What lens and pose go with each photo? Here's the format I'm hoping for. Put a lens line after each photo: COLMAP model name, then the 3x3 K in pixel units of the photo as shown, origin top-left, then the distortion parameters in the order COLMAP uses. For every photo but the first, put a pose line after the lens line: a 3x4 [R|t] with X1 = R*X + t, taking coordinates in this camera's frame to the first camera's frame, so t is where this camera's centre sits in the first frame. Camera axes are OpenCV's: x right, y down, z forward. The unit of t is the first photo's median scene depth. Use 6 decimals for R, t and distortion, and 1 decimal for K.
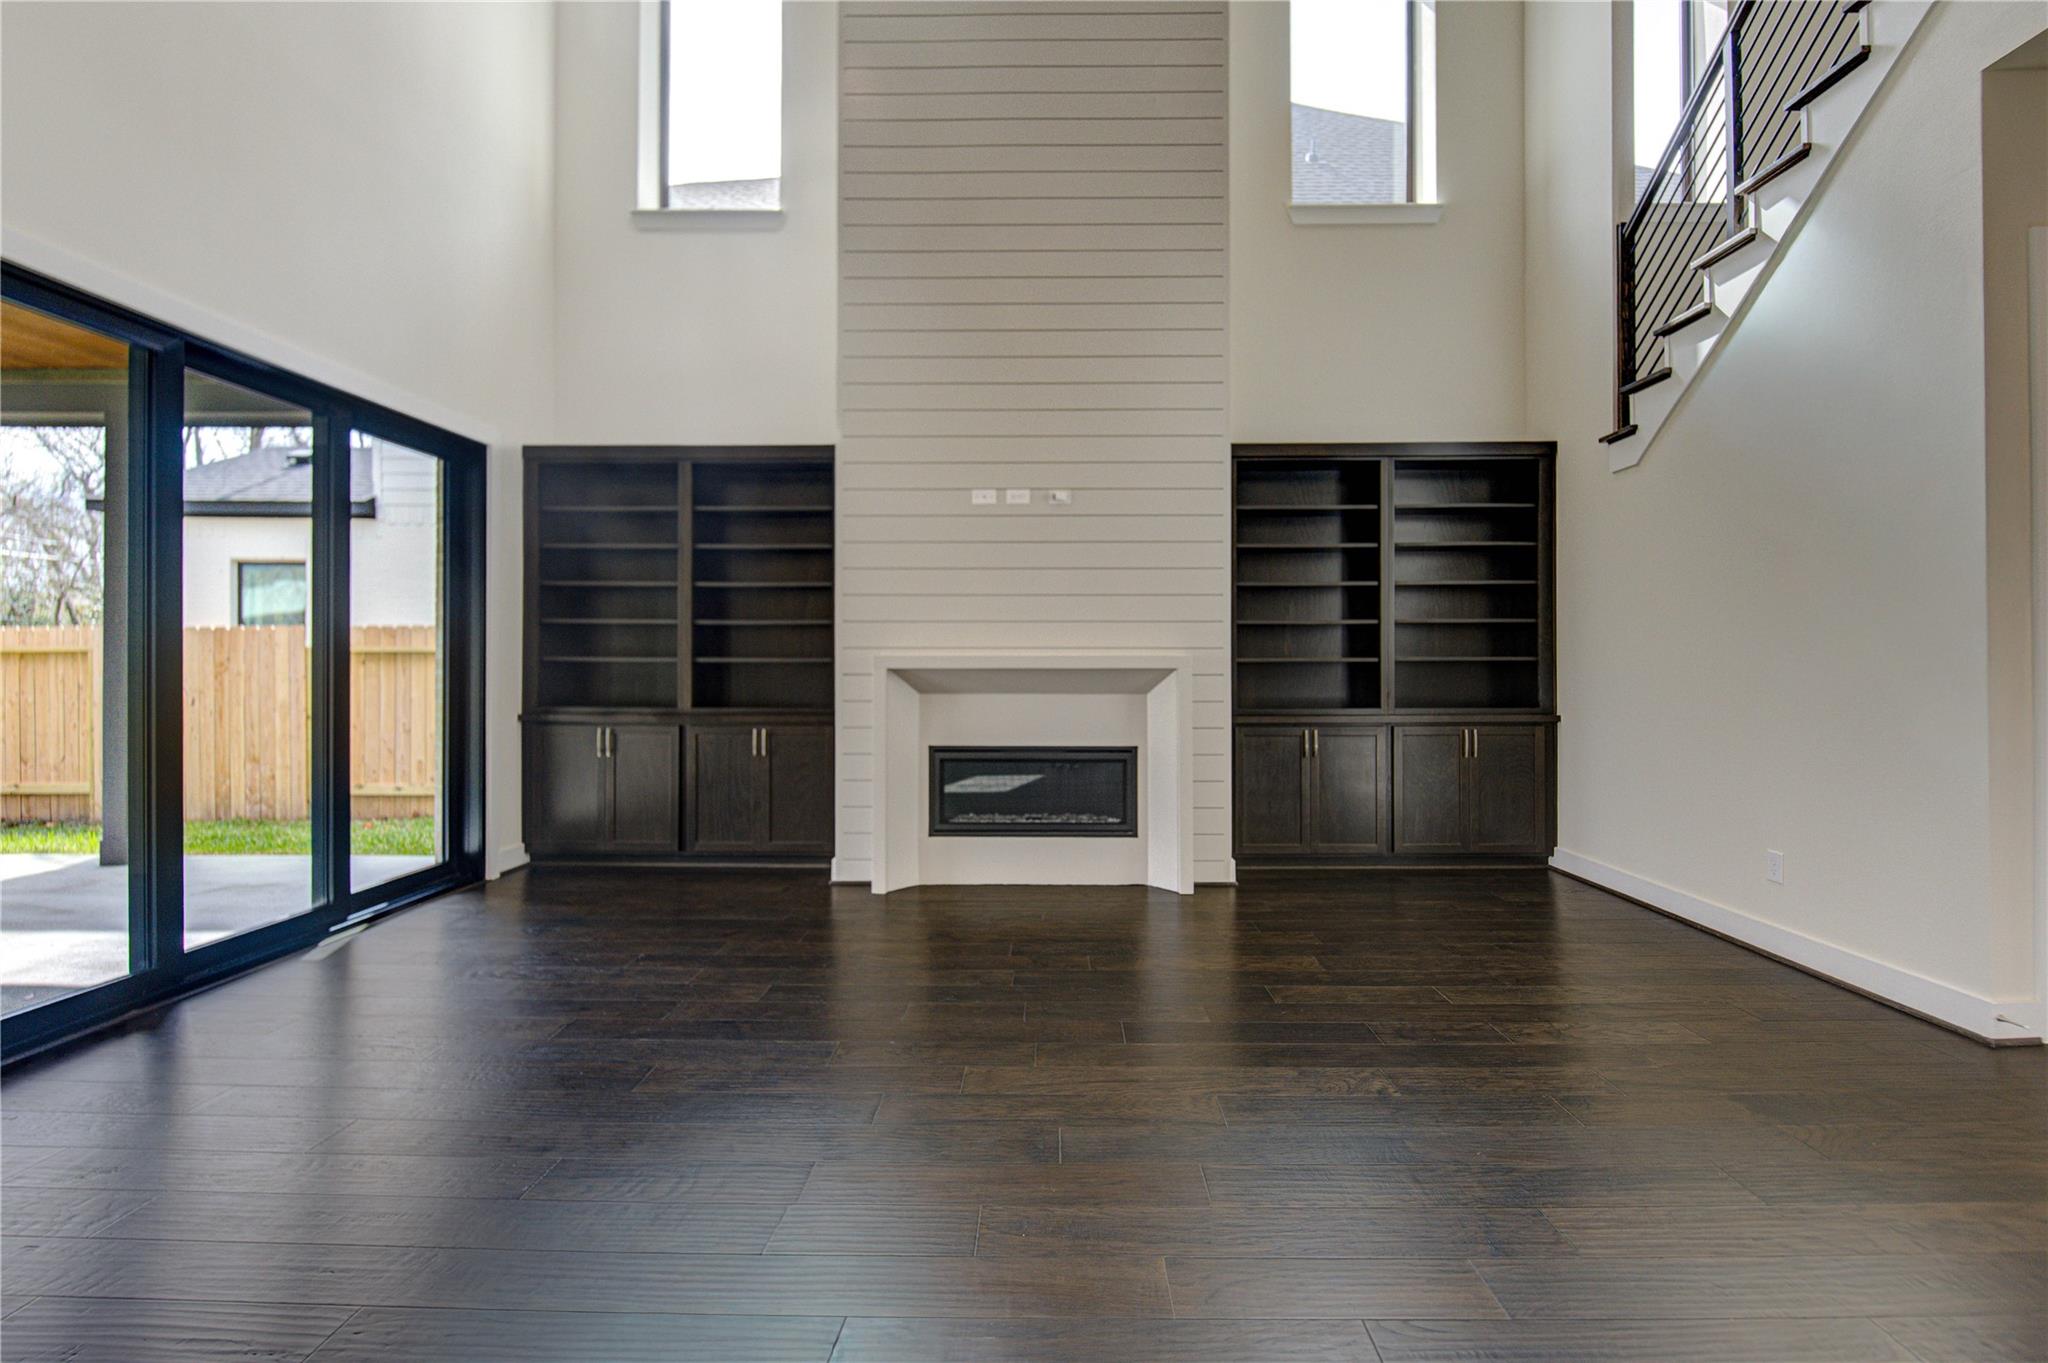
lens RADIAL K [[887.4, 0, 1034.1], [0, 887.4, 666.2], [0, 0, 1]] dist [-0.001945, -0.000995]
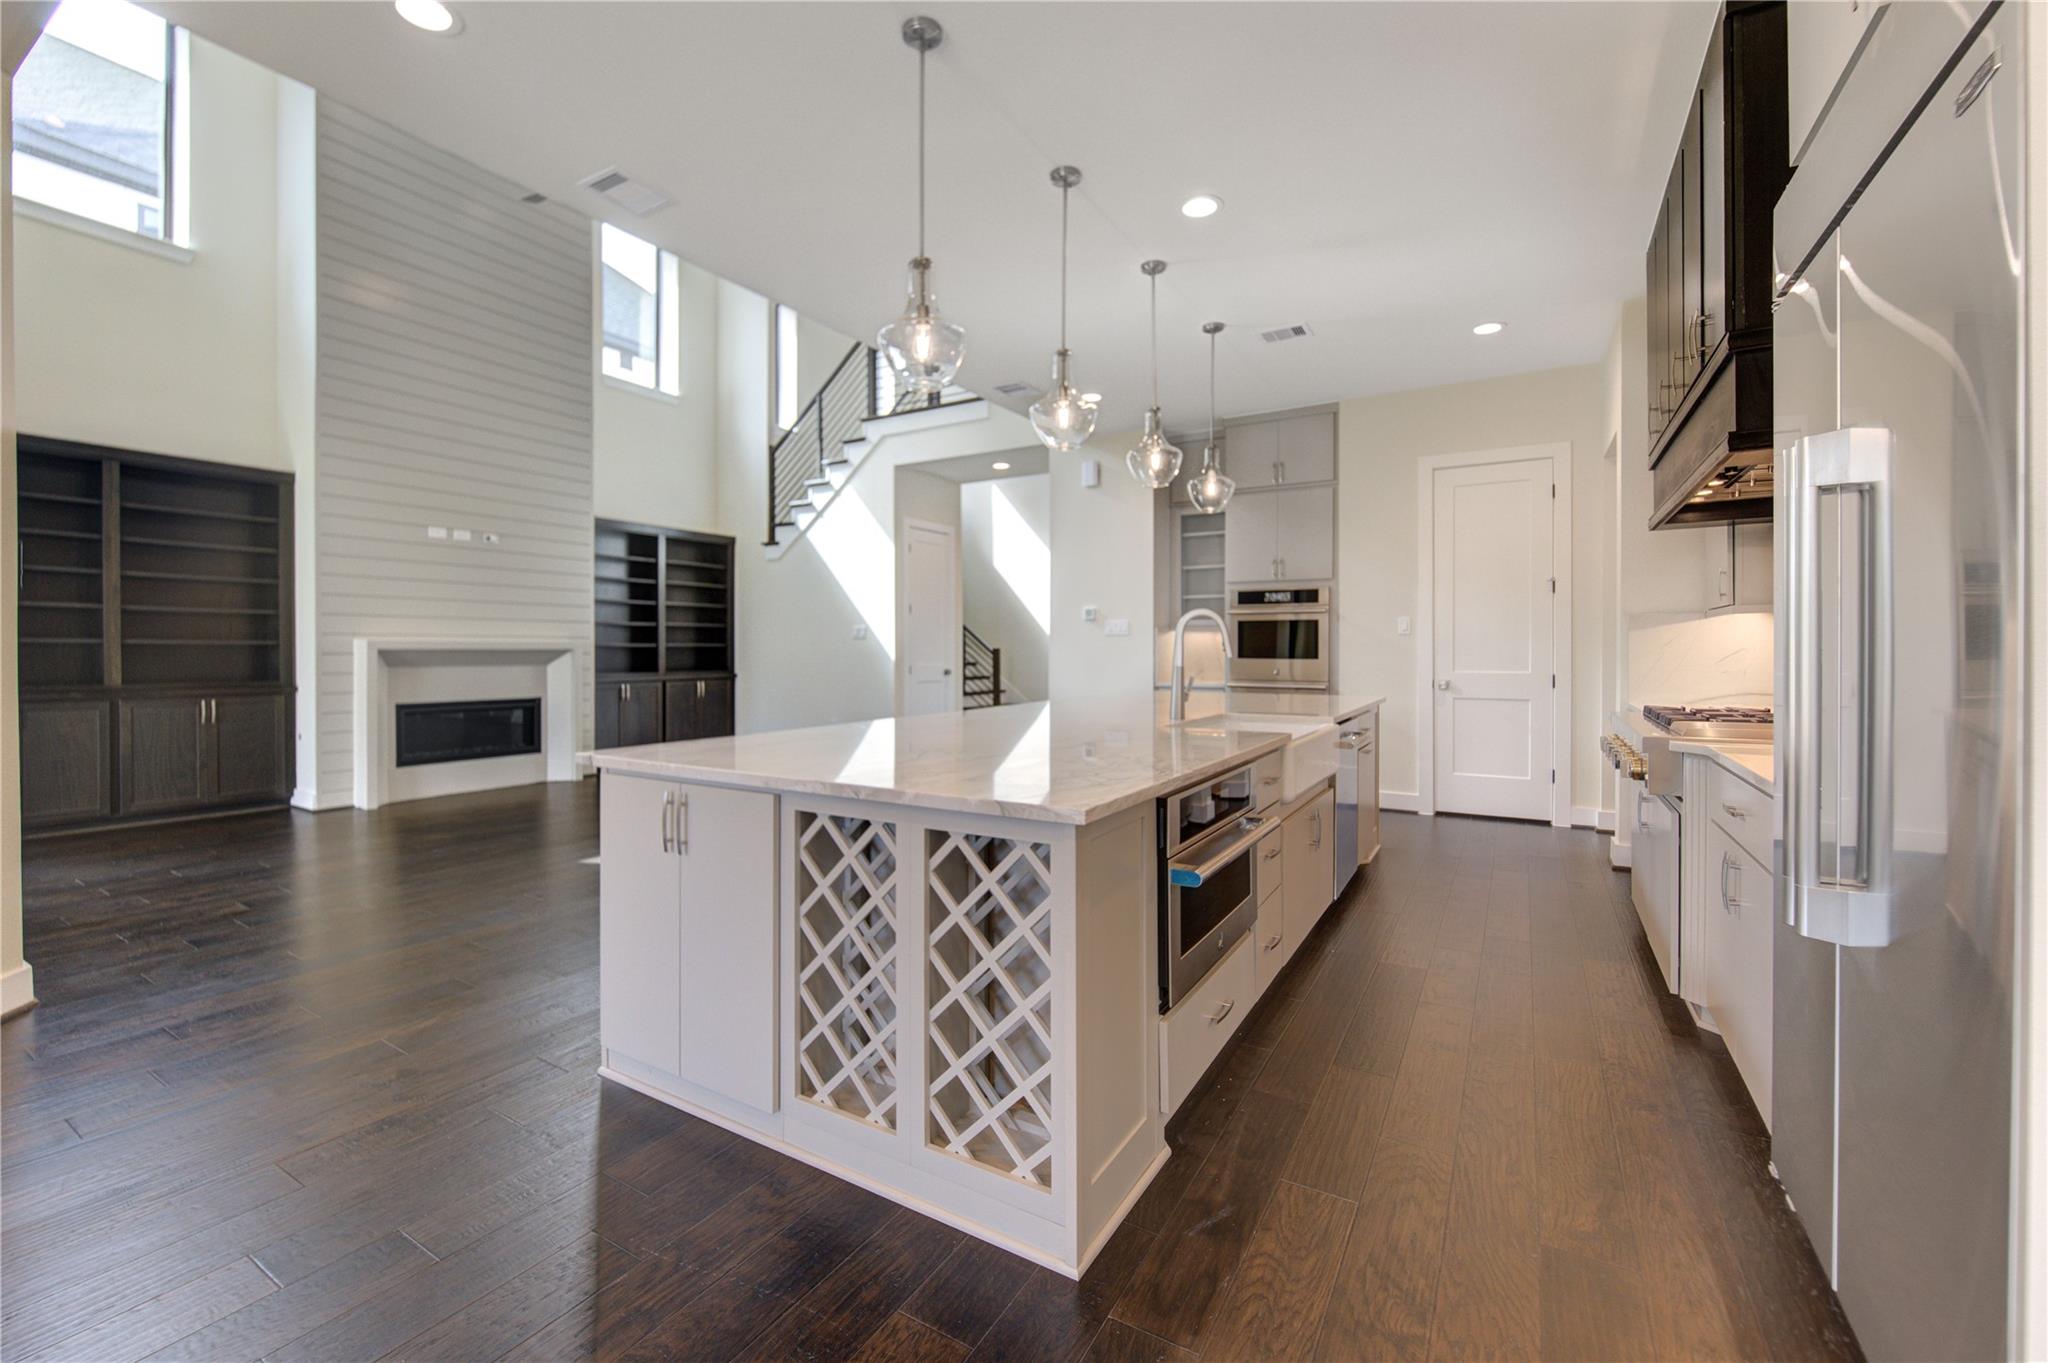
lens RADIAL K [[852.5, 0, 1019.3], [0, 852.5, 661.1], [0, 0, 1]] dist [-0.001022, -0.004222]
pose [[0.492268, -0.008384, 0.870403, -0.806735], [-0.003385, 0.999928, 0.011546, 0.001871], [-0.870437, -0.008630, 0.492204, -0.532730]]
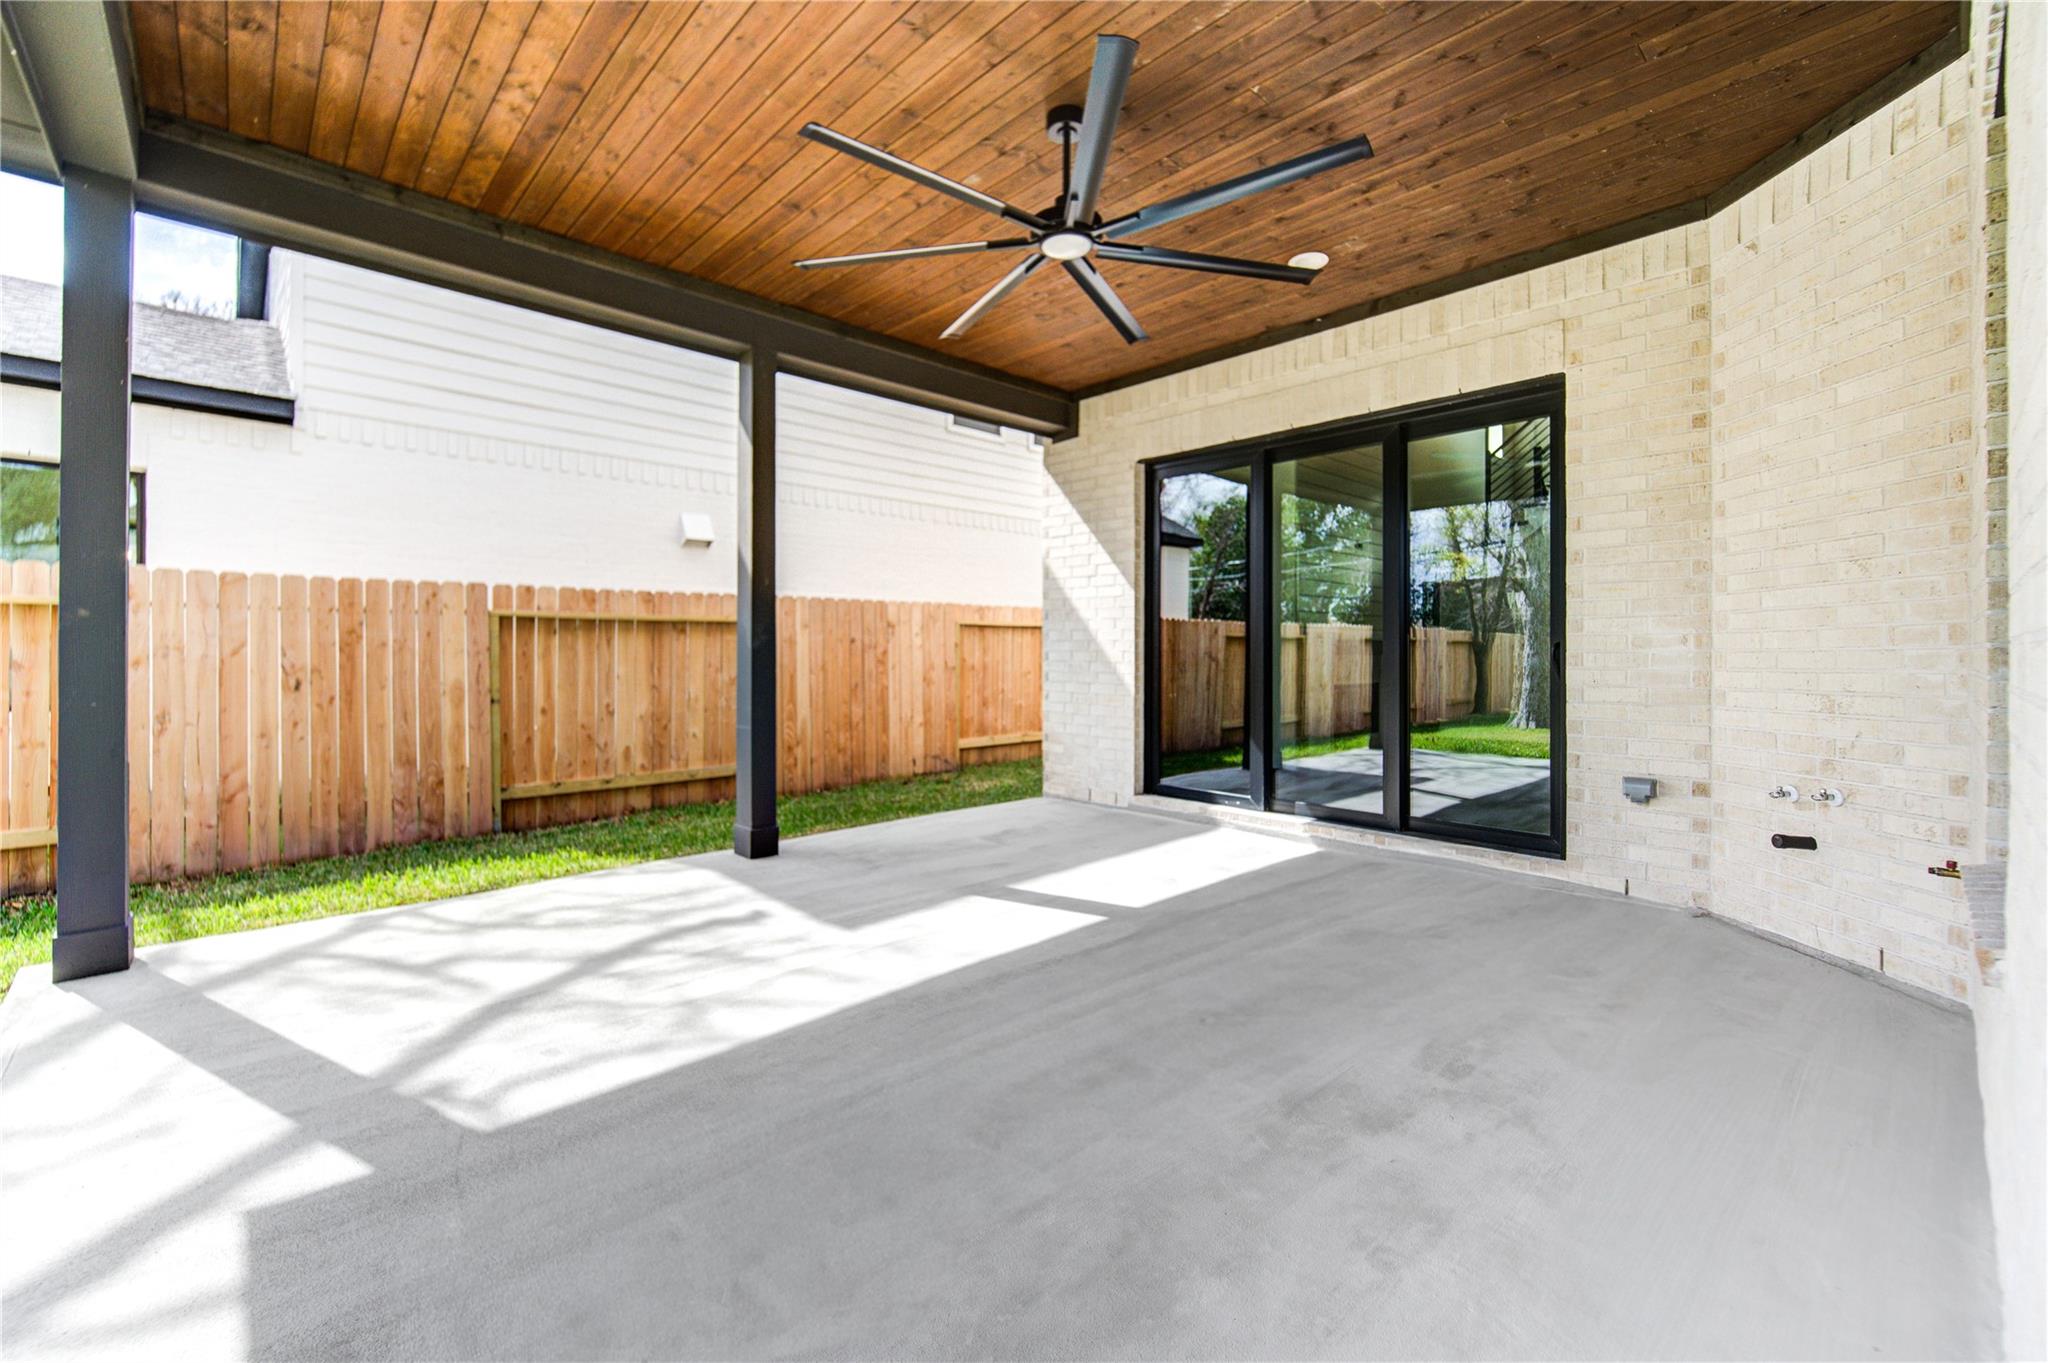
lens RADIAL K [[862.4, 0, 1015.3], [0, 862.4, 651.0], [0, 0, 1]] dist [-0.000728, -0.004259]
pose [[0.719608, -0.001840, 0.694379, -1.678898], [-0.004033, 0.999969, 0.006828, 0.010584], [-0.694369, -0.007714, 0.719577, 0.228058]]
